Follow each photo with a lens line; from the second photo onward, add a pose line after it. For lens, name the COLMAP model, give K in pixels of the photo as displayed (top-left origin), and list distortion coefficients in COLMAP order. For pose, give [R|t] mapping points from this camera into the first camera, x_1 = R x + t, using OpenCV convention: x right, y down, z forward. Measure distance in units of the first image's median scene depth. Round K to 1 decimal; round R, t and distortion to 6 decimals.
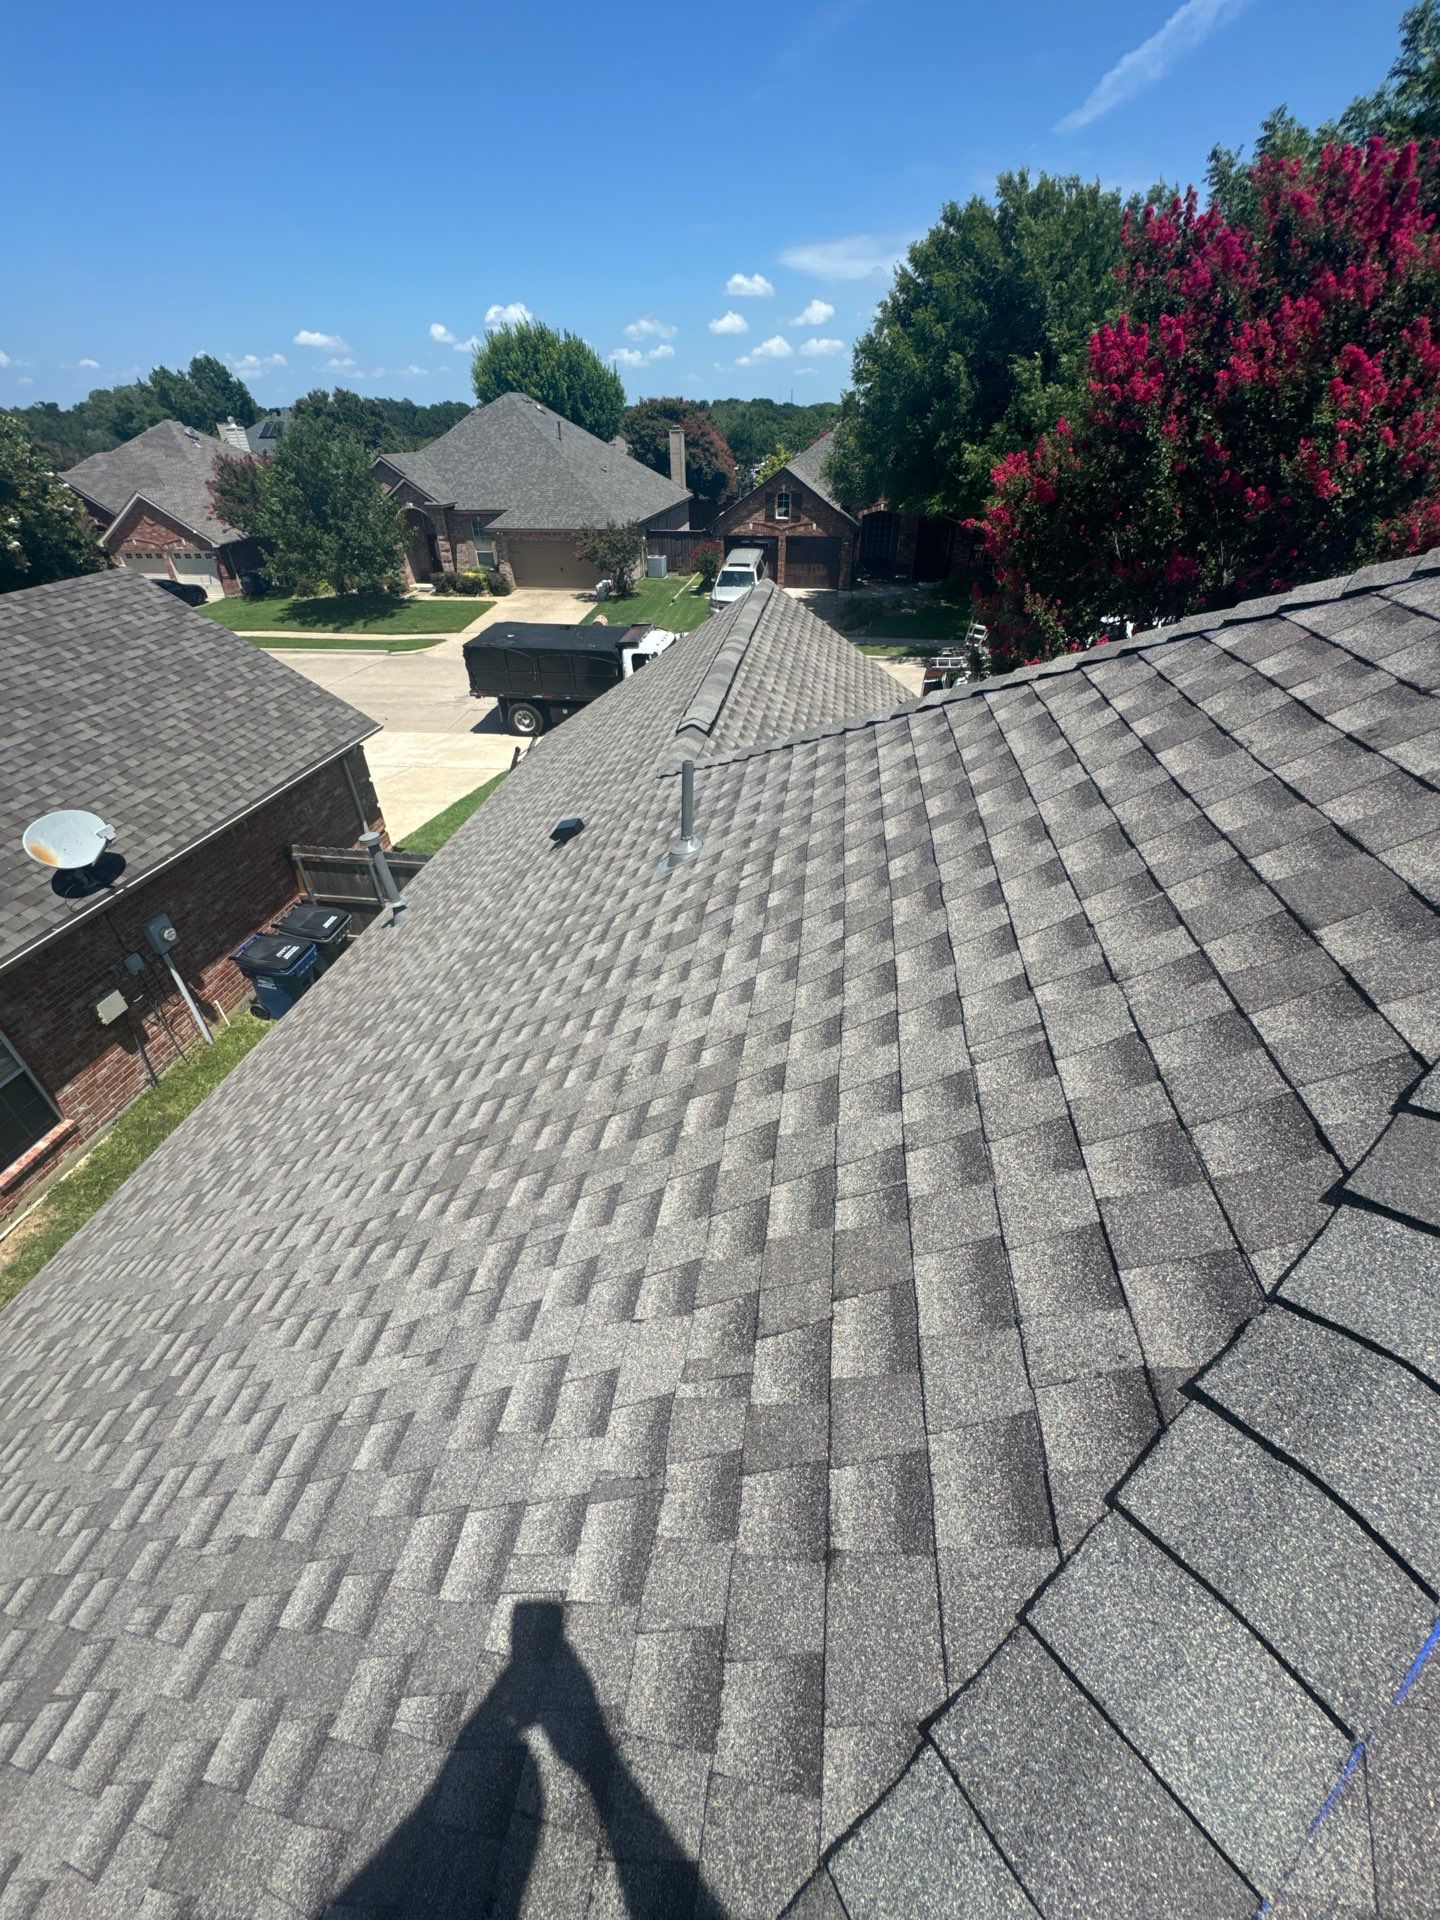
lens RADIAL K [[761.3, 0, 721.7], [0, 761.3, 963.7], [0, 0, 1]] dist [-0.003014, 0.000014]
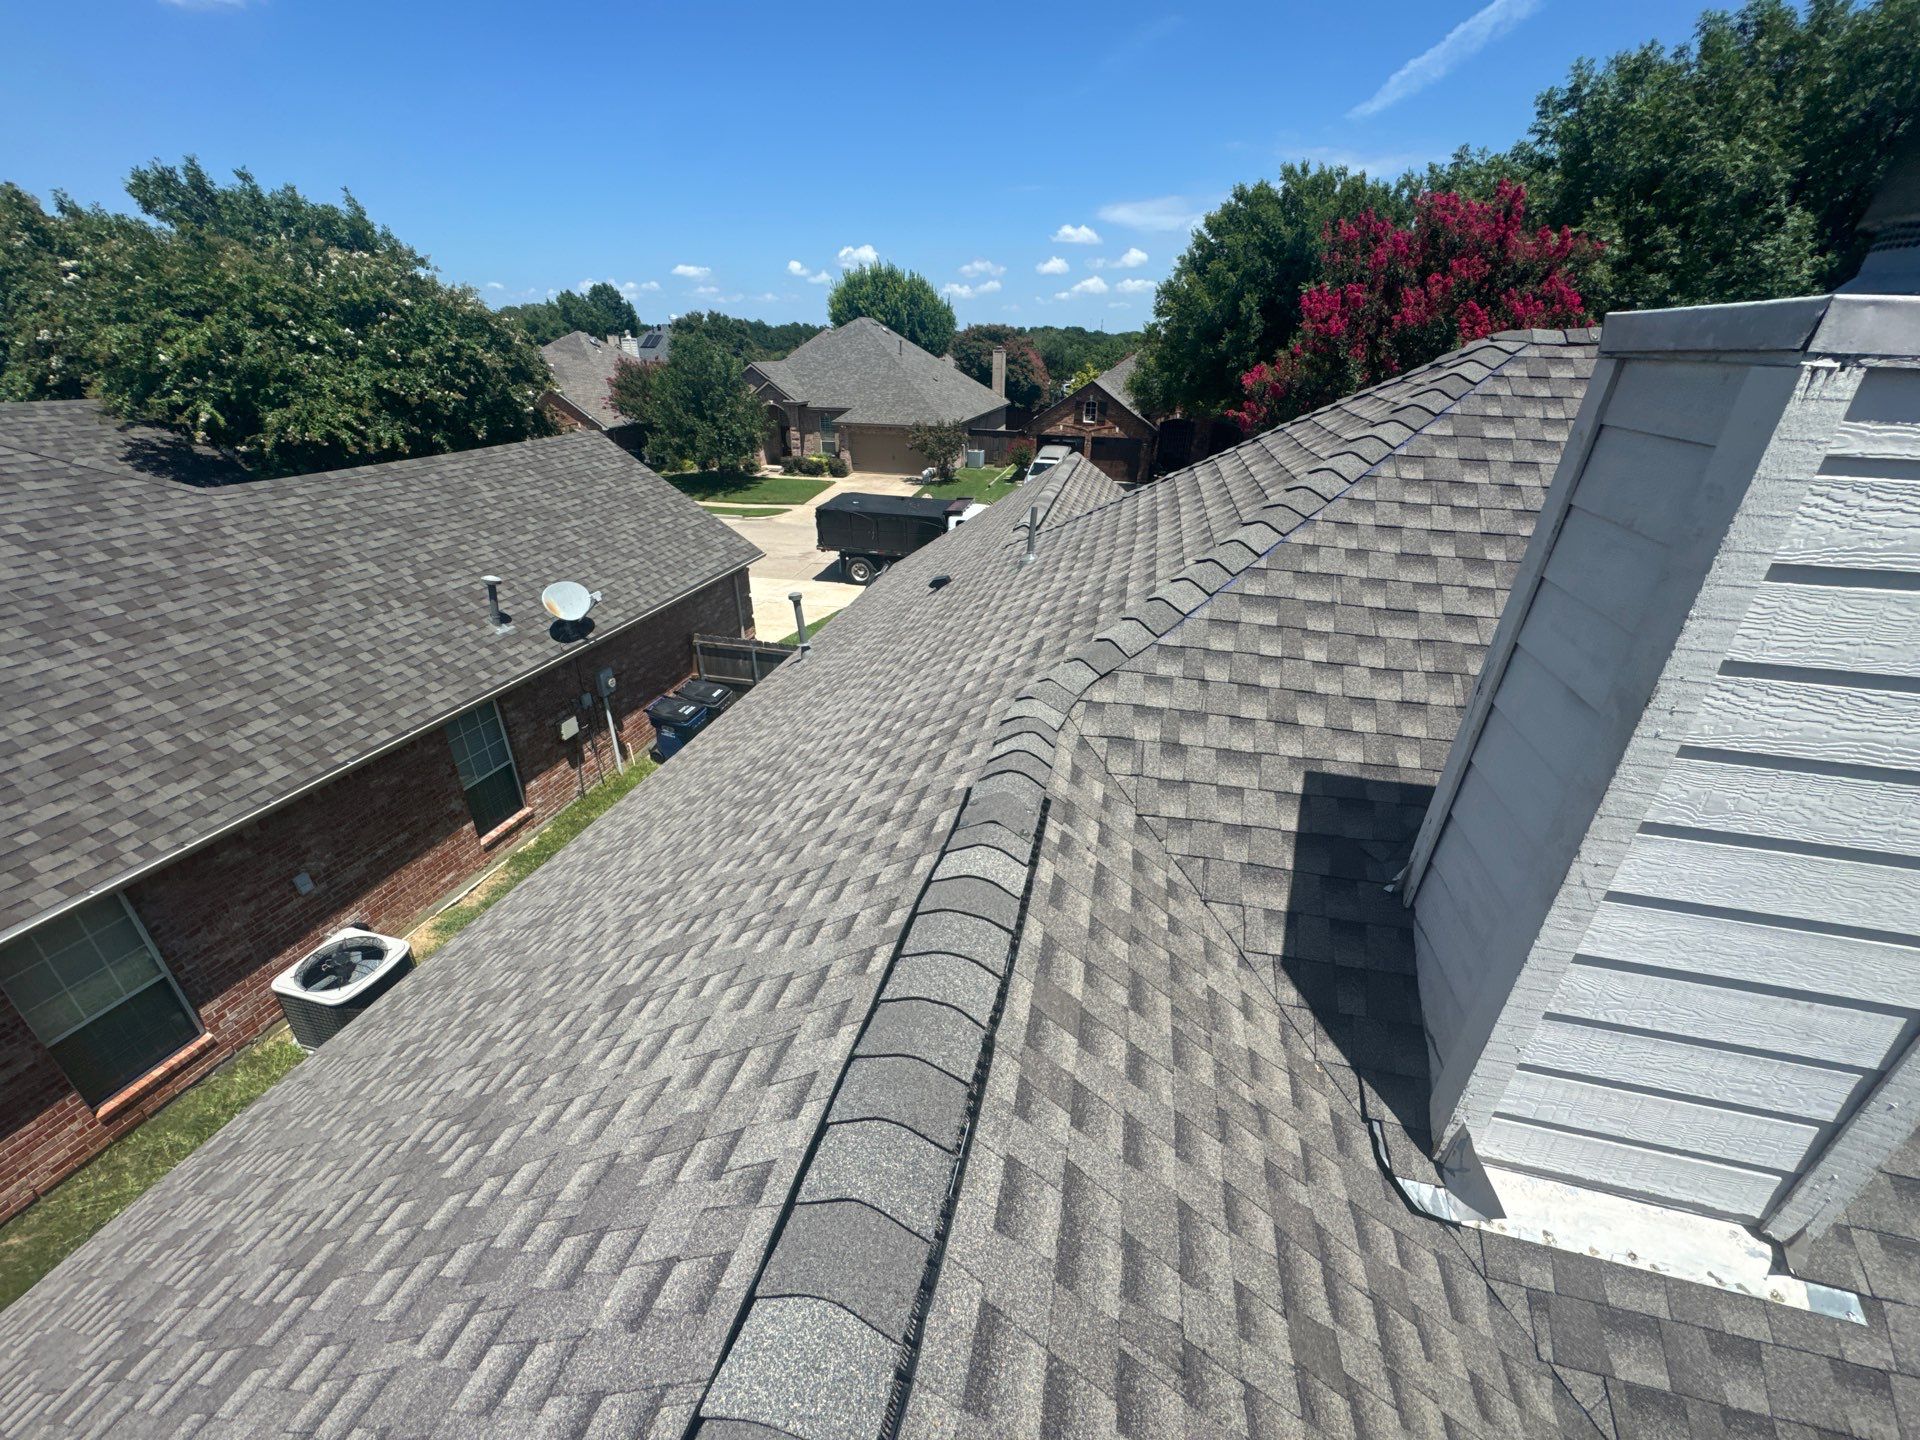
lens RADIAL K [[761.3, 0, 960.6], [0, 761.3, 725.3], [0, 0, 1]] dist [-0.003014, 0.000014]
pose [[0.995796, 0.059332, -0.069783, -0.017086], [-0.069396, 0.985941, -0.151999, 0.147127], [0.059783, 0.156203, 0.985914, -0.198124]]
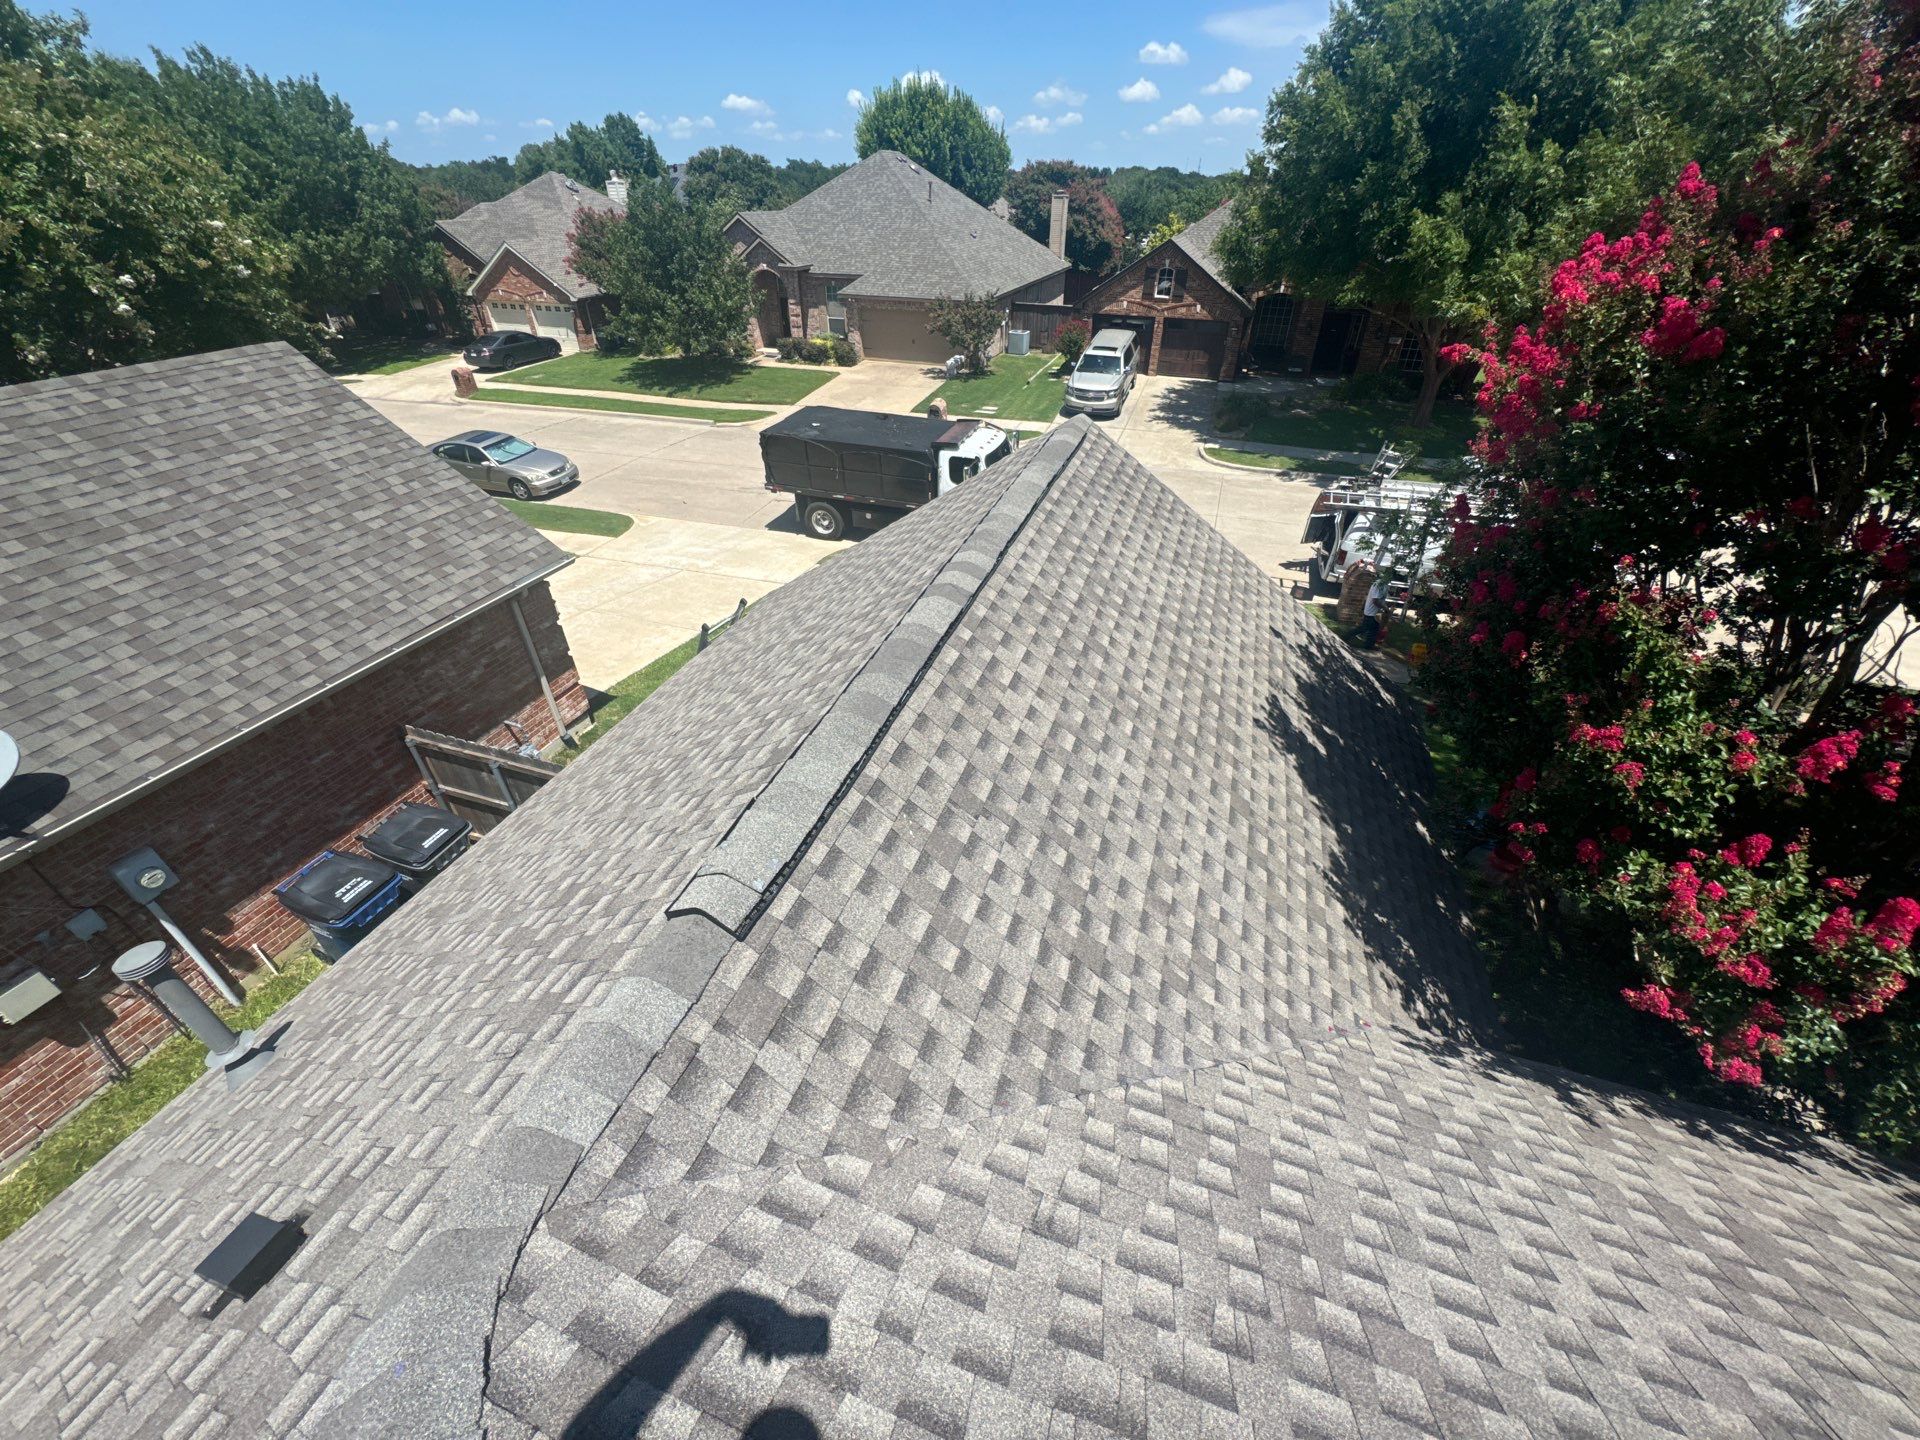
lens RADIAL K [[761.3, 0, 960.6], [0, 761.3, 725.3], [0, 0, 1]] dist [-0.003014, 0.000014]
pose [[0.984710, 0.115518, -0.130391, 0.063388], [-0.116055, 0.993237, 0.003497, -0.203200], [0.129913, 0.011689, 0.991457, 0.302453]]
